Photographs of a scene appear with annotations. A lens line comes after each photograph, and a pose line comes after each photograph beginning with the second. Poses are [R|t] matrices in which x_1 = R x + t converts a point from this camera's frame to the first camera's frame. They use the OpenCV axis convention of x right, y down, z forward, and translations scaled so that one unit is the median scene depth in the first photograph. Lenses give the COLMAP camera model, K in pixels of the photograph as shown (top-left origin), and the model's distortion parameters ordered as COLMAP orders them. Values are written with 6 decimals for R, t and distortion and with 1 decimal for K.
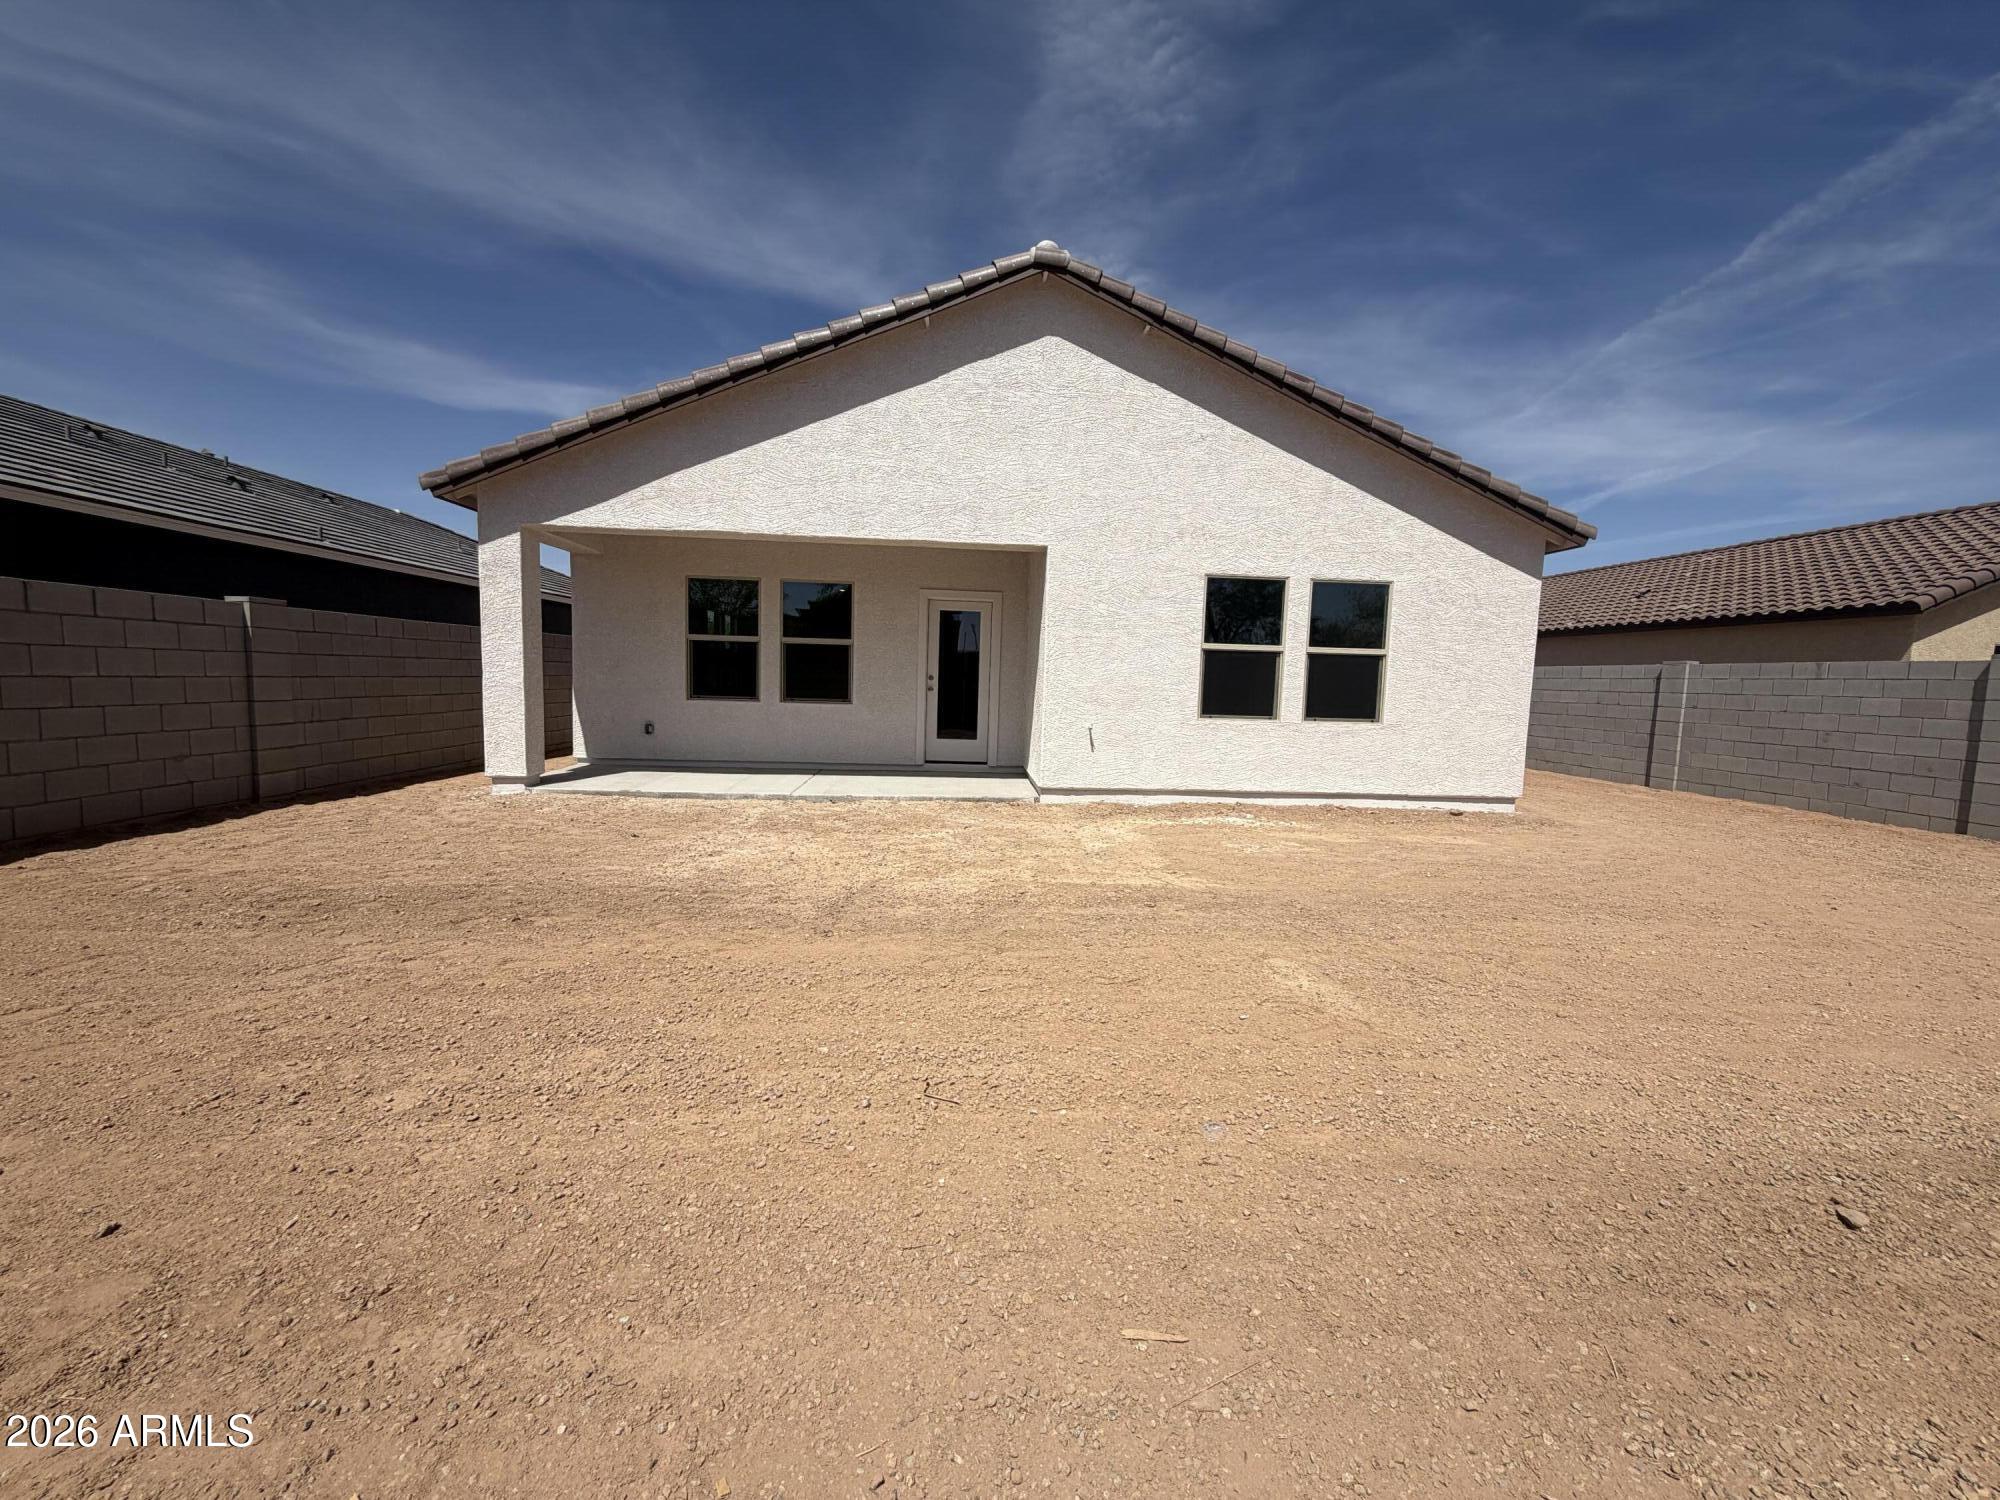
lens RADIAL K [[804.5, 0, 1000.0], [0, 804.5, 750.0], [0, 0, 1]] dist [0.001935, 0.000228]
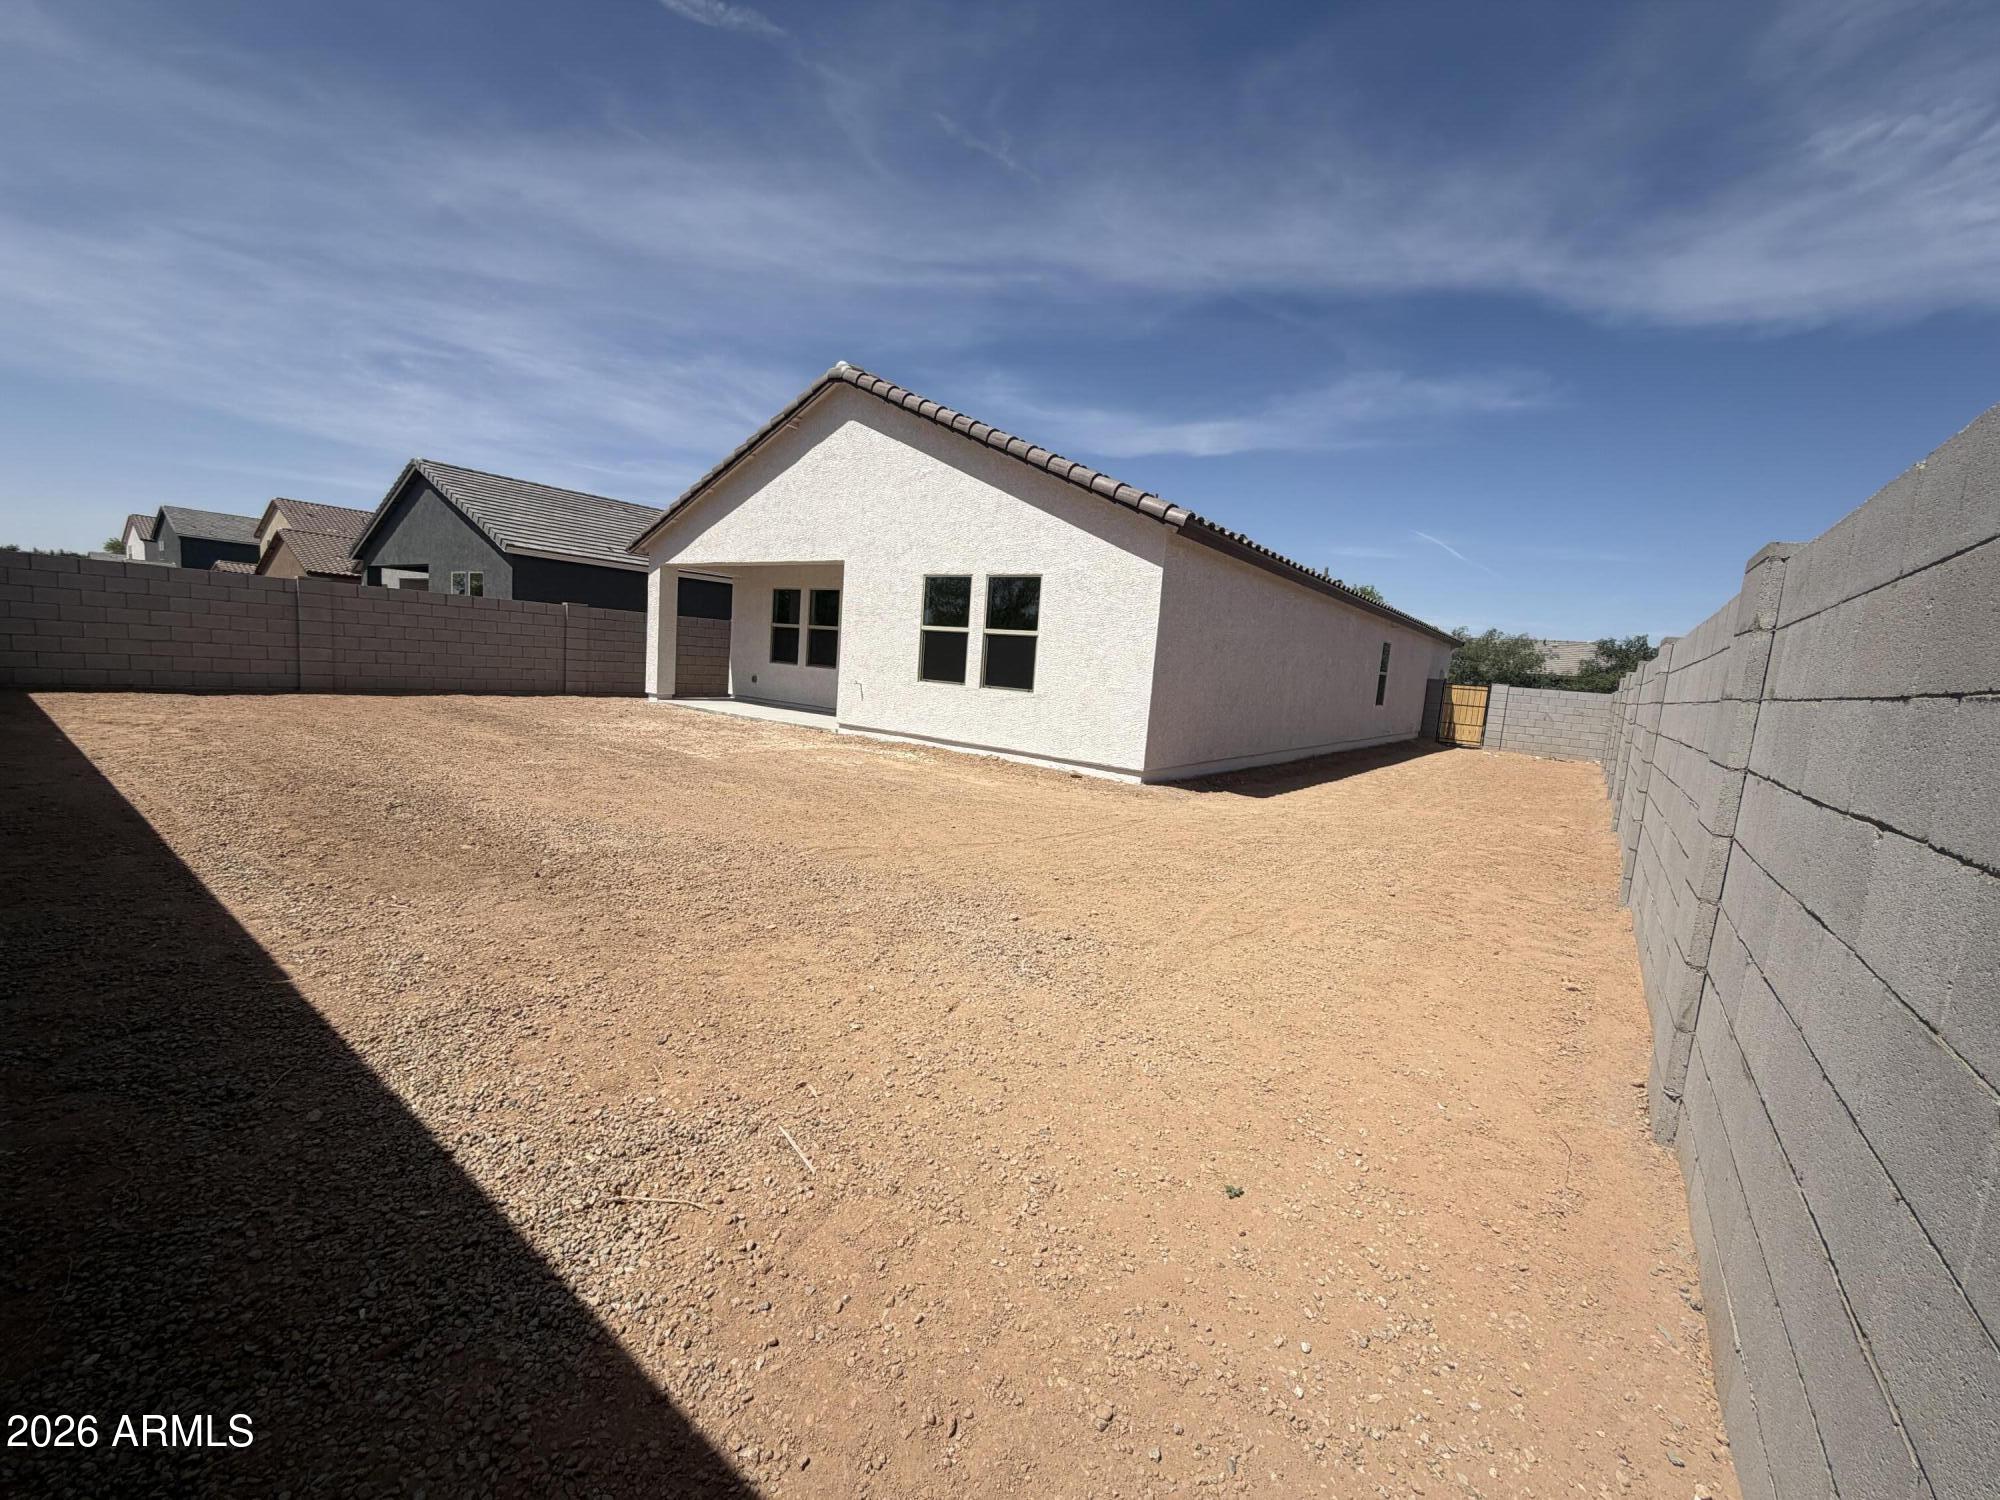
lens RADIAL K [[794.7, 0, 1000.0], [0, 794.7, 750.0], [0, 0, 1]] dist [-0.000687, -0.000213]
pose [[0.758472, 0.100675, -0.643883, 1.224211], [-0.111663, 0.993461, 0.023798, 0.028523], [0.642068, 0.053848, 0.764754, 0.072812]]
